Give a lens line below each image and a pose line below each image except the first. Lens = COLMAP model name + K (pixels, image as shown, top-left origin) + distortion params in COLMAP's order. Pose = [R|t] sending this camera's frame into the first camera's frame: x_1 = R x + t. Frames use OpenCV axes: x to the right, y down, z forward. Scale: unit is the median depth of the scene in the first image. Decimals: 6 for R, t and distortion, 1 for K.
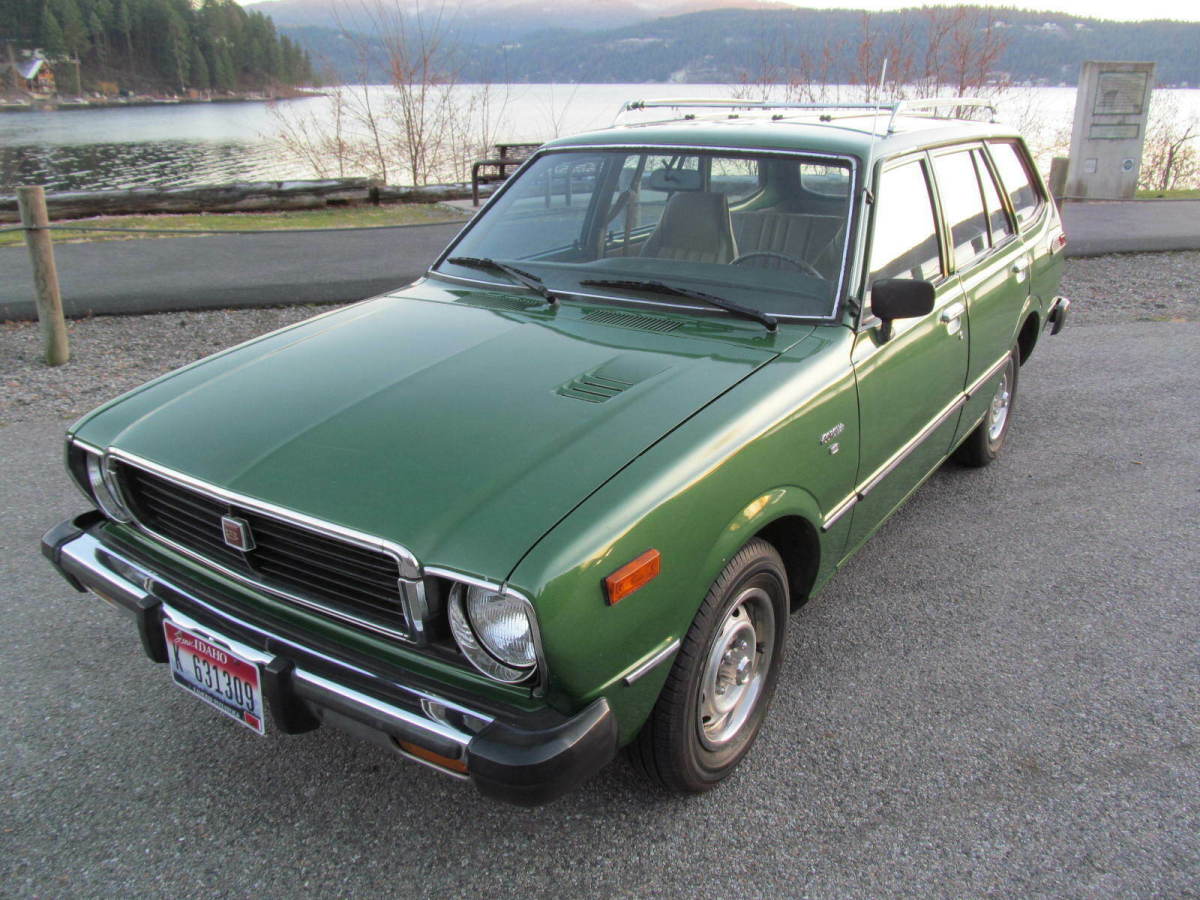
lens RADIAL K [[1001.8, 0, 602.4], [0, 1001.8, 448.6], [0, 0, 1]] dist [-0.058489, 0.026736]
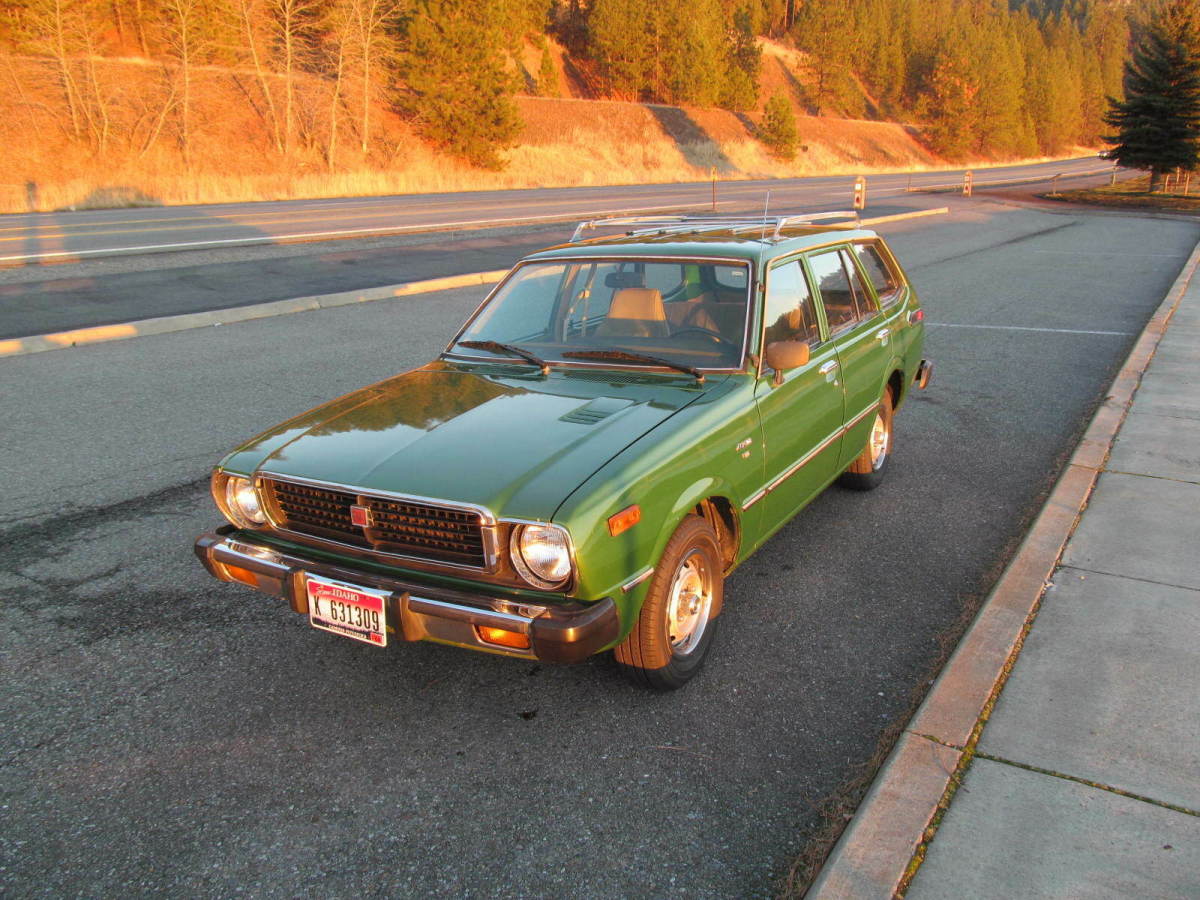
lens RADIAL K [[1001.8, 0, 601.1], [0, 1001.8, 446.7], [0, 0, 1]] dist [-0.058489, 0.026736]
pose [[0.996376, -0.044719, 0.072354, -0.087992], [0.051682, 0.993901, -0.097413, 0.121028], [-0.067557, 0.100799, 0.992610, -0.454435]]
